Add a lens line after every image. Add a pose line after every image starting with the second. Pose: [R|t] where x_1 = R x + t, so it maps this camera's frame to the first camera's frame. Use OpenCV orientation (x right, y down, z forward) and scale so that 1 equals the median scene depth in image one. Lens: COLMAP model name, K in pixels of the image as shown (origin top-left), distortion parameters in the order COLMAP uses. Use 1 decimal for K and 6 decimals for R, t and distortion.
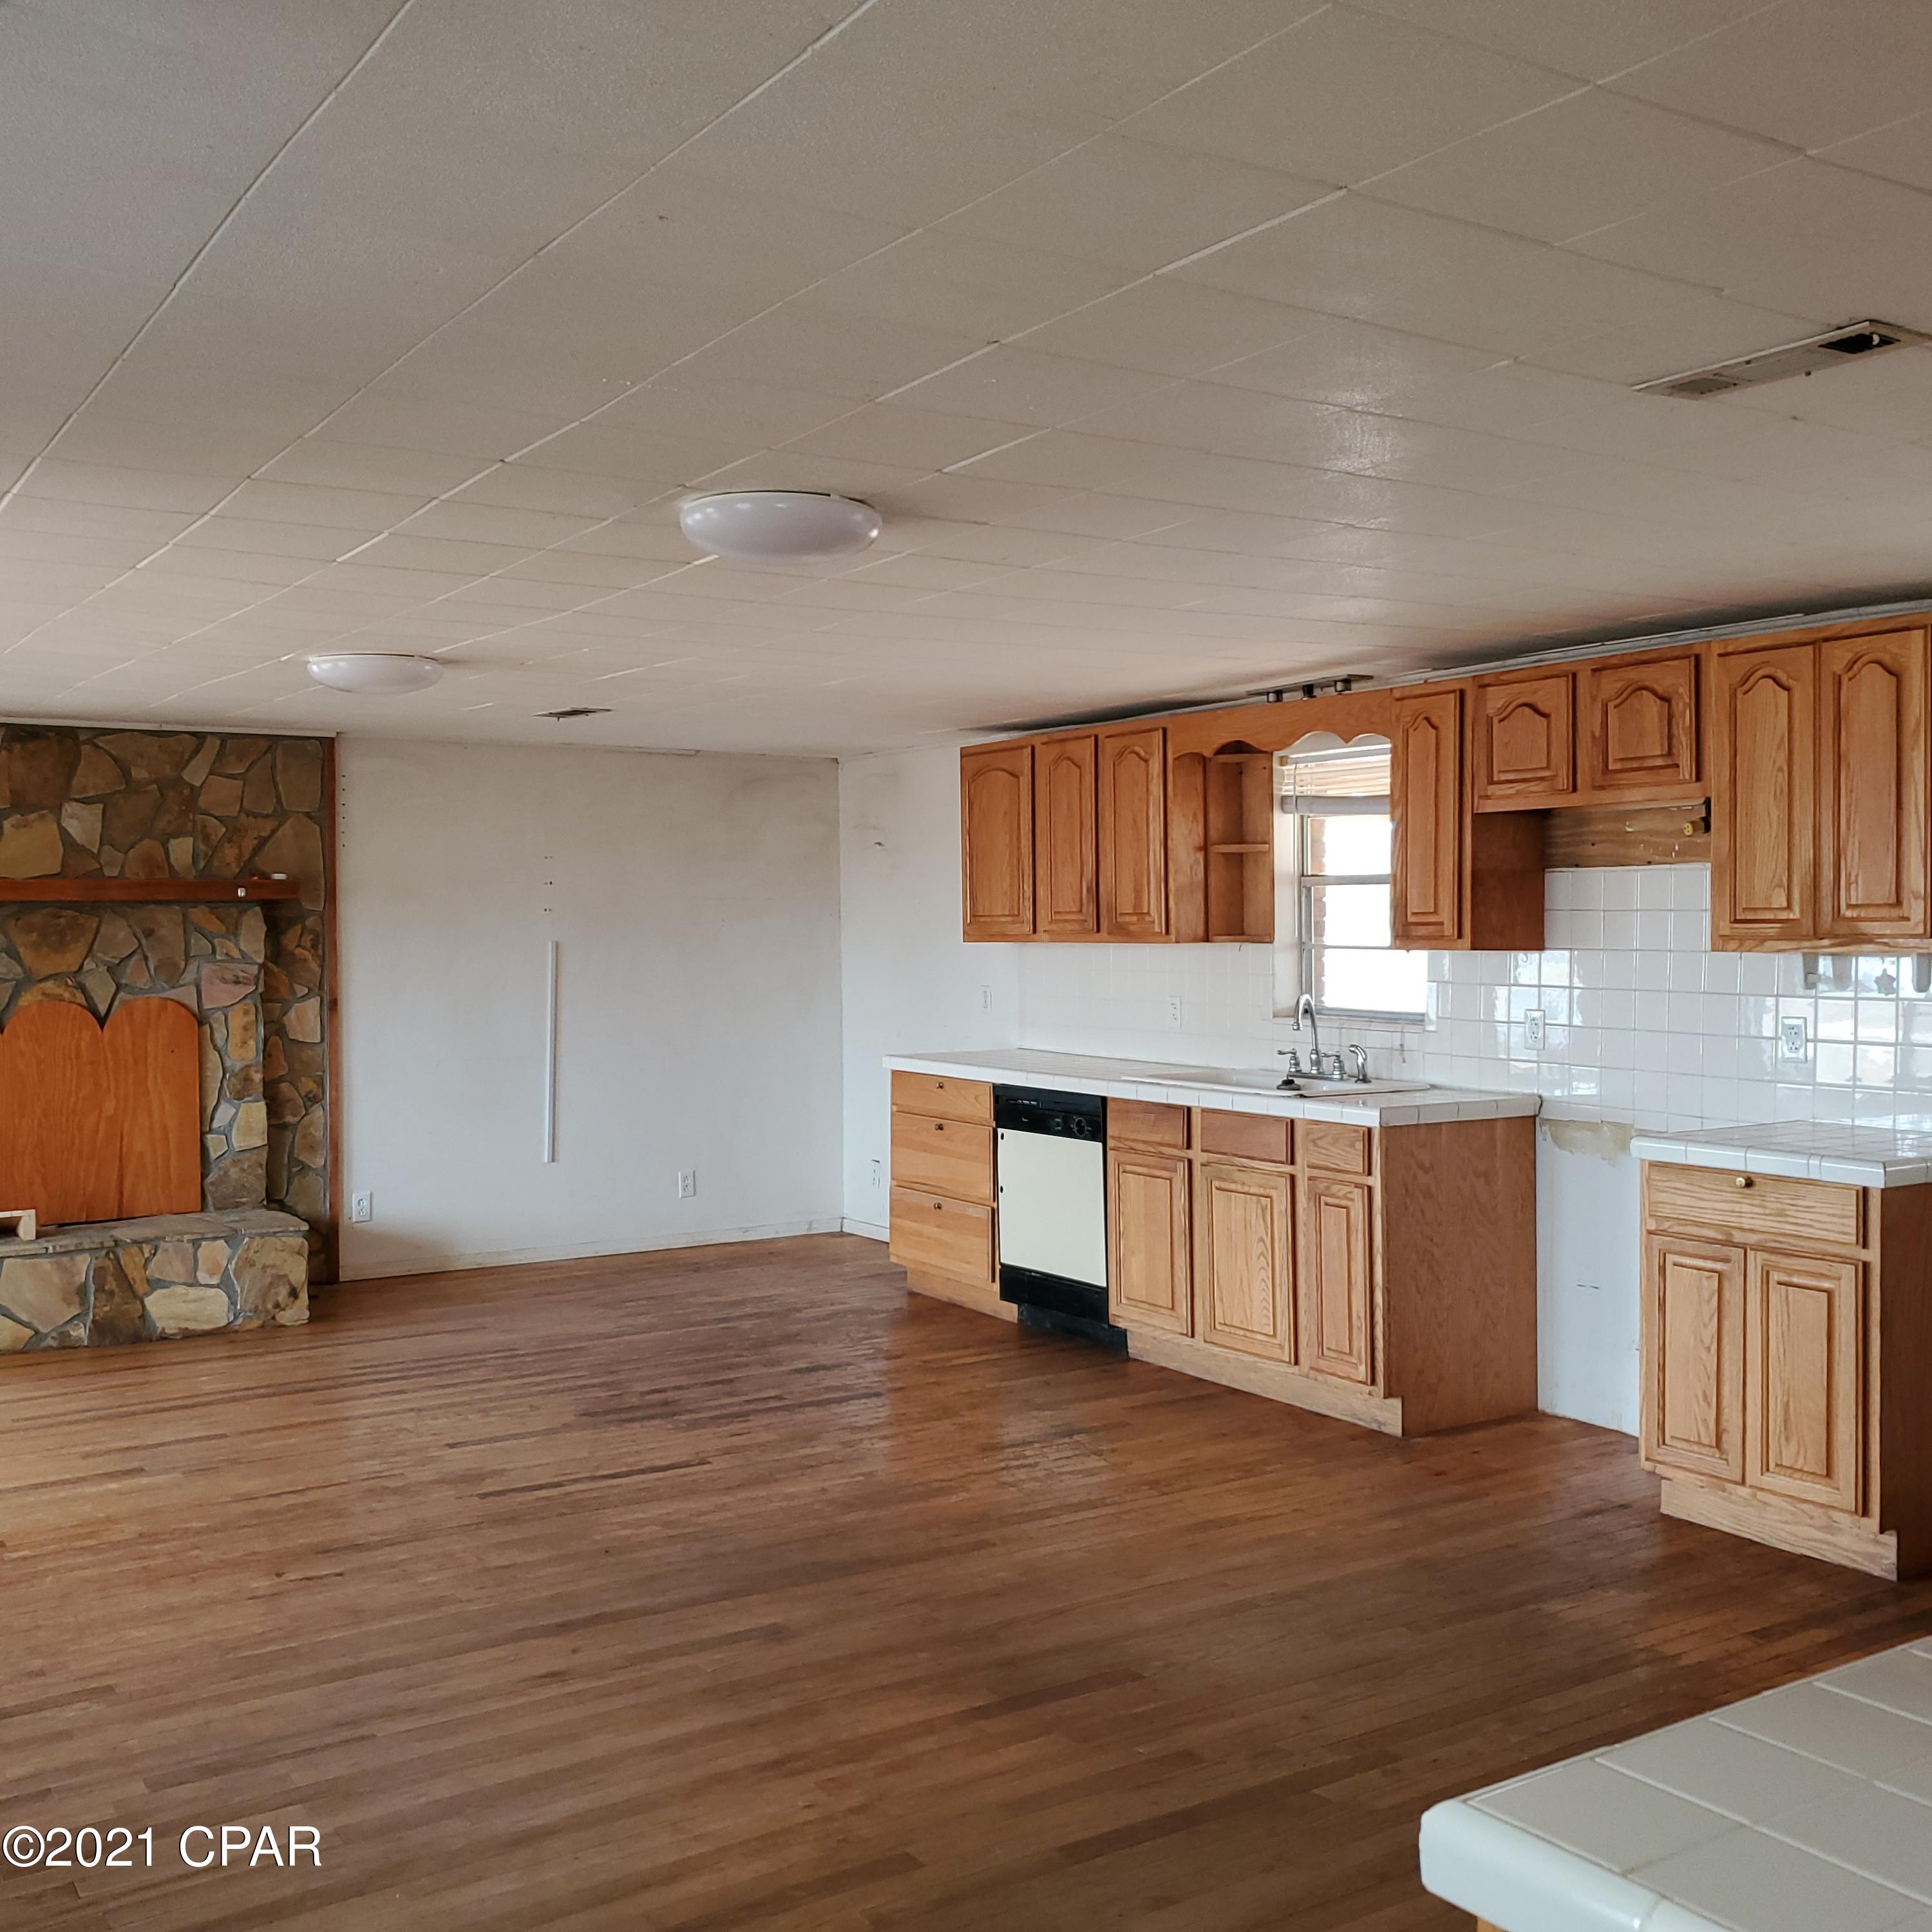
lens RADIAL K [[2001.2, 0, 981.0], [0, 2001.2, 964.8], [0, 0, 1]] dist [0.003224, 0.000000]
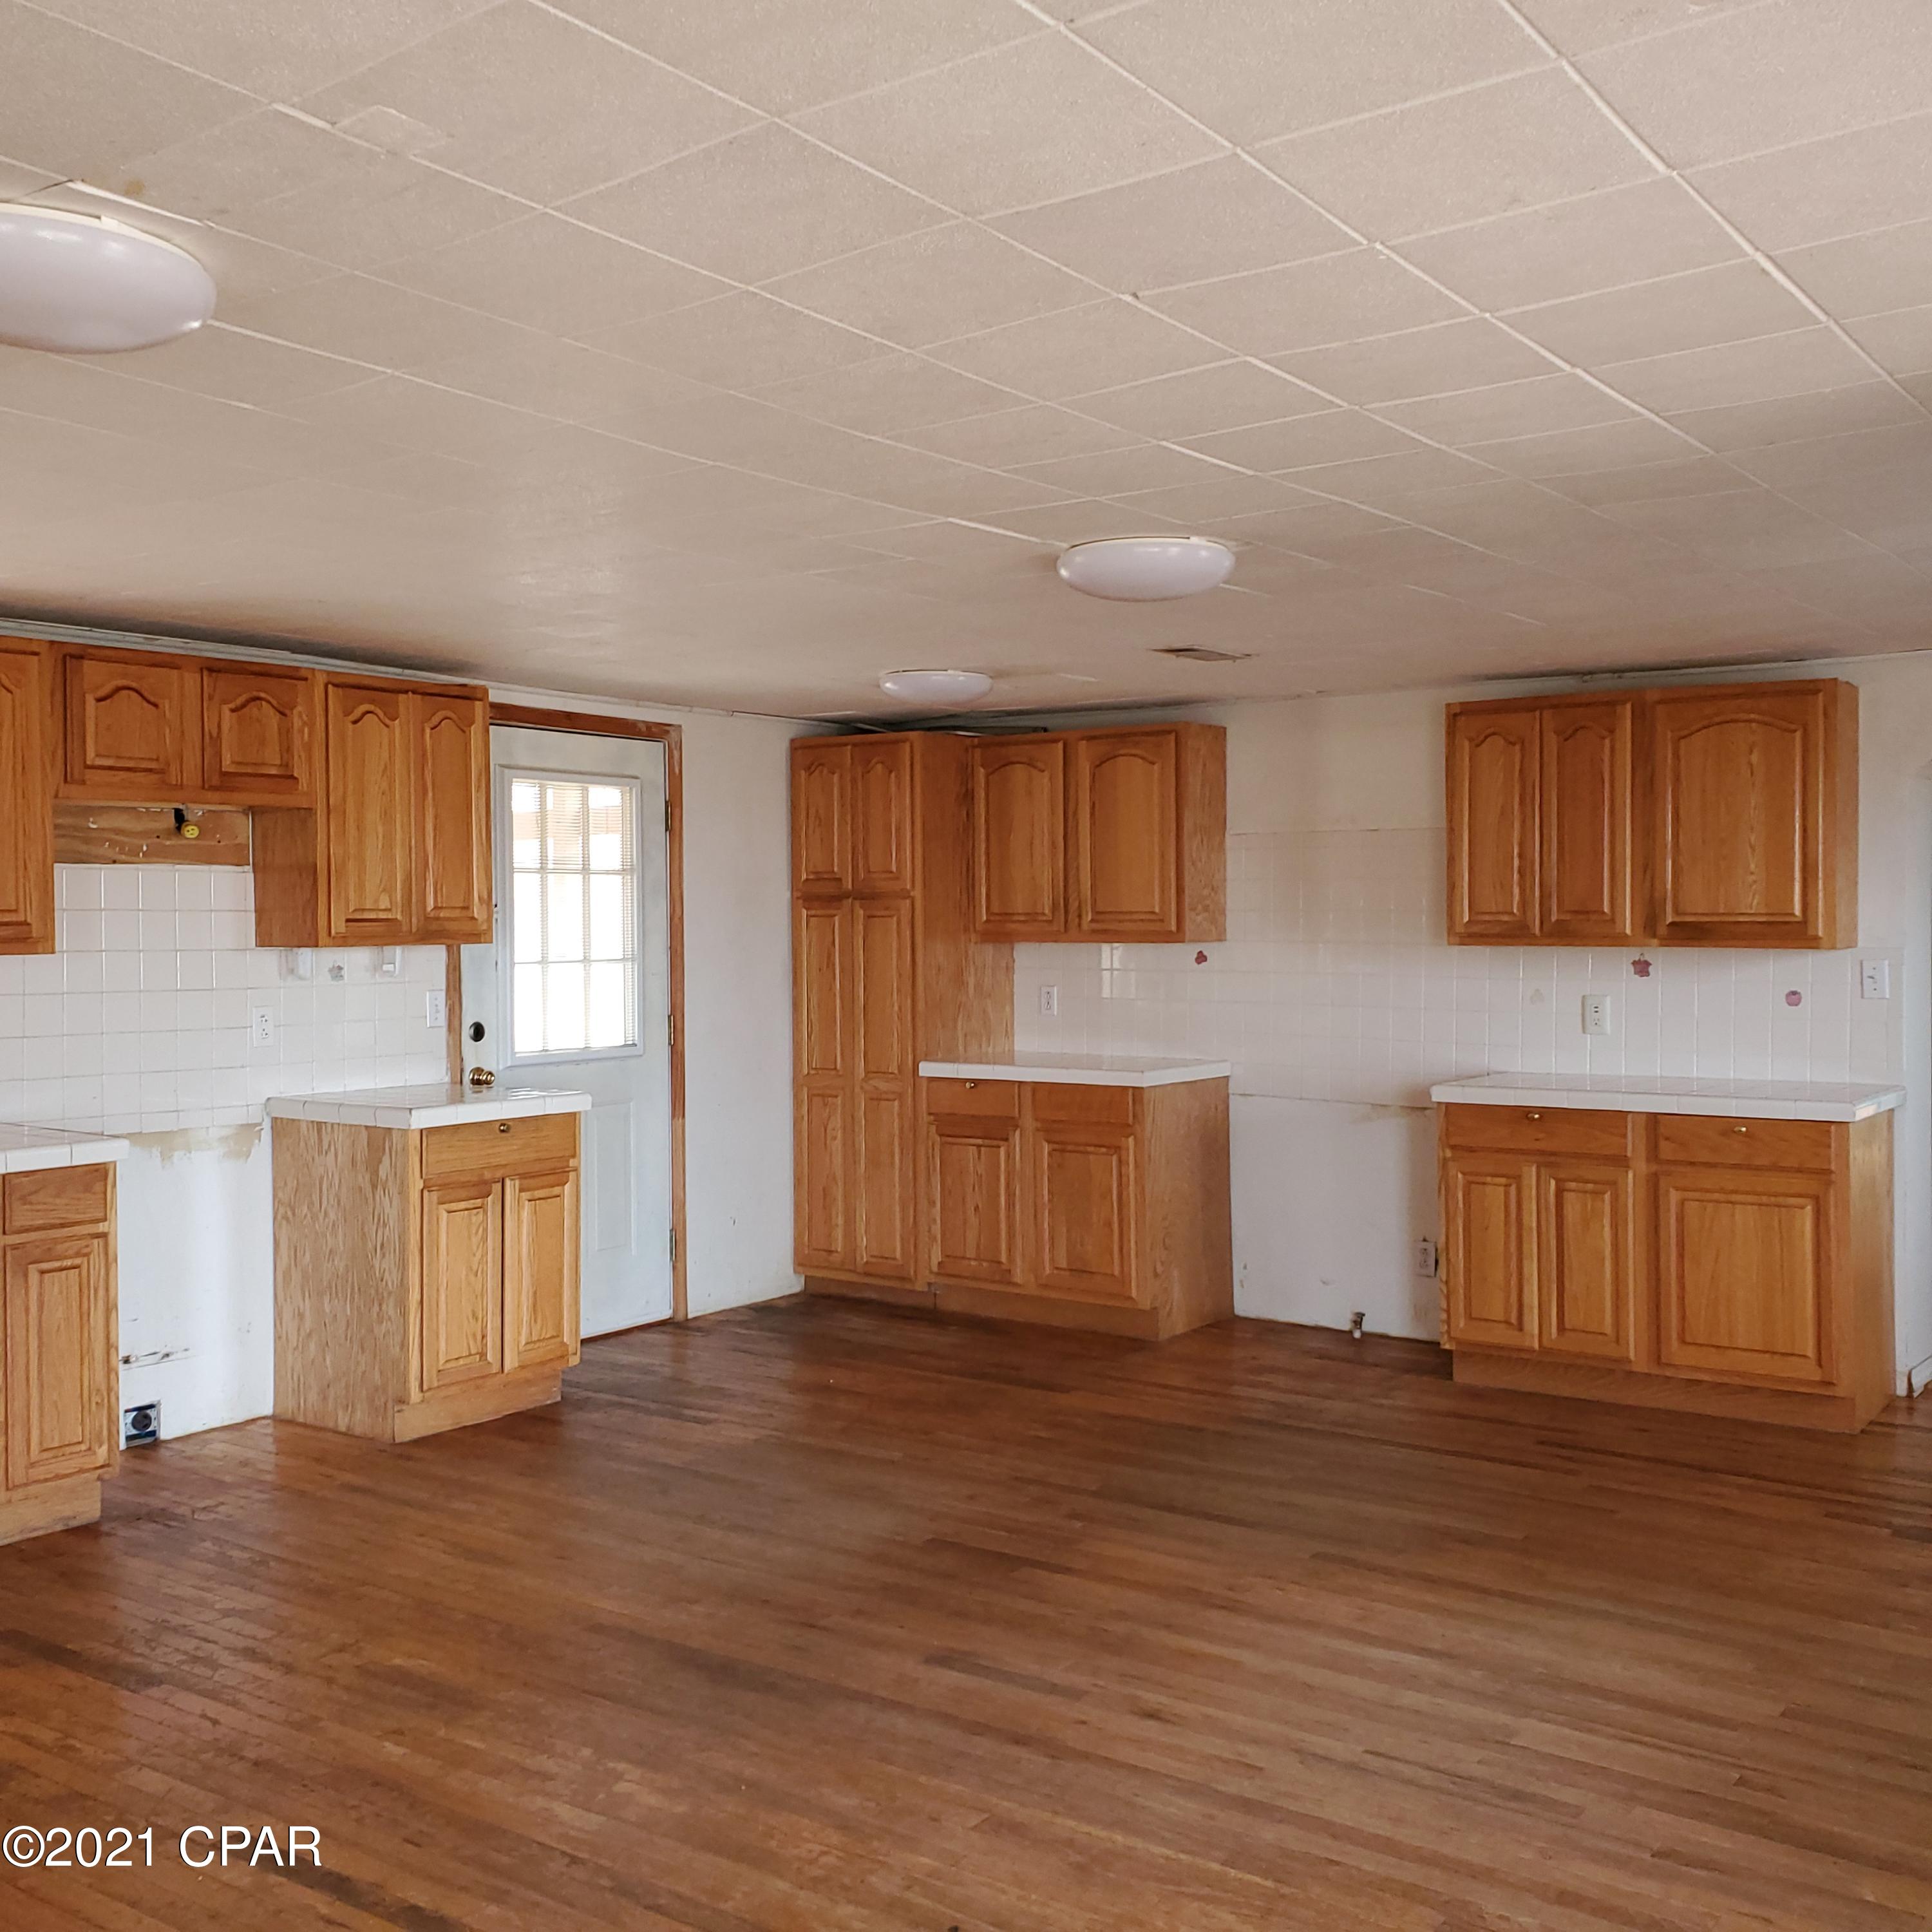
lens RADIAL K [[2001.2, 0, 909.9], [0, 2001.2, 942.9], [0, 0, 1]] dist [0.003224, 0.000000]
pose [[-0.318654, -0.007799, 0.947839, -0.710714], [0.026164, 0.999513, 0.017020, -0.017530], [-0.947510, 0.030223, -0.318295, 0.931557]]
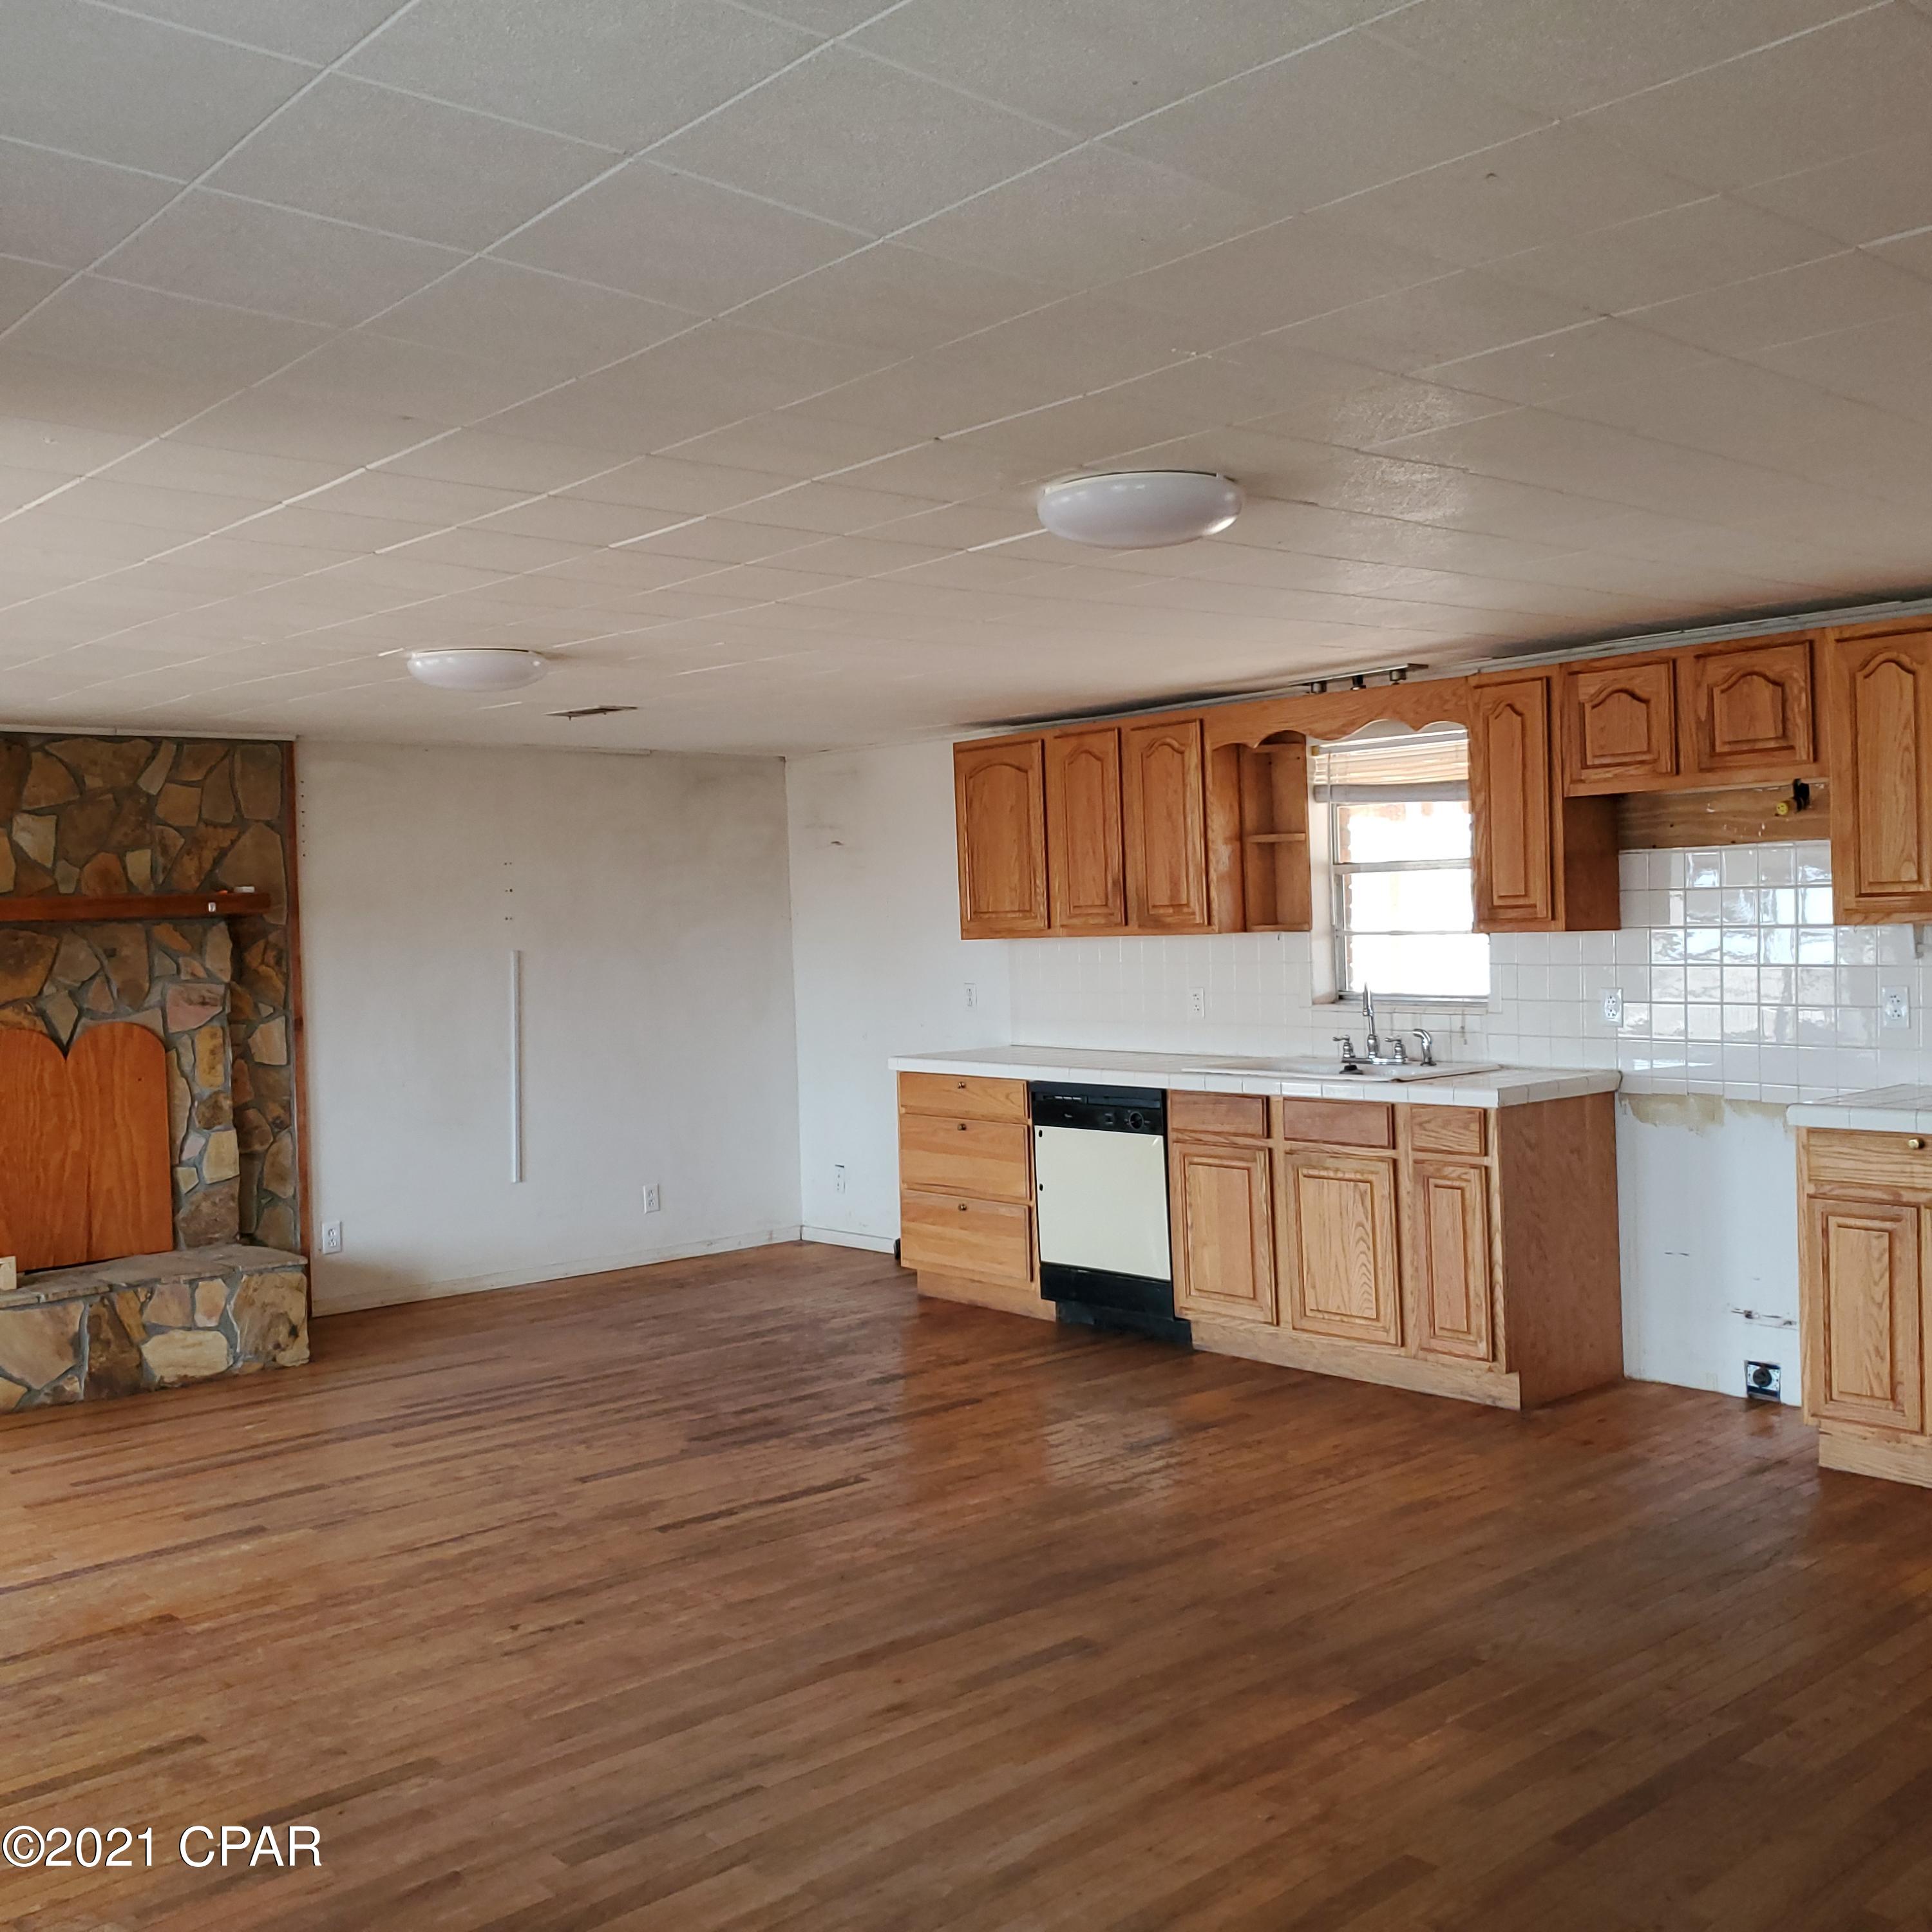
lens RADIAL K [[2001.2, 0, 974.8], [0, 2001.2, 952.3], [0, 0, 1]] dist [0.003224, 0.000000]
pose [[0.989238, -0.028232, 0.143569, -0.203129], [0.029158, 0.999565, -0.004350, -0.000908], [-0.143383, 0.008489, 0.989631, 0.029327]]
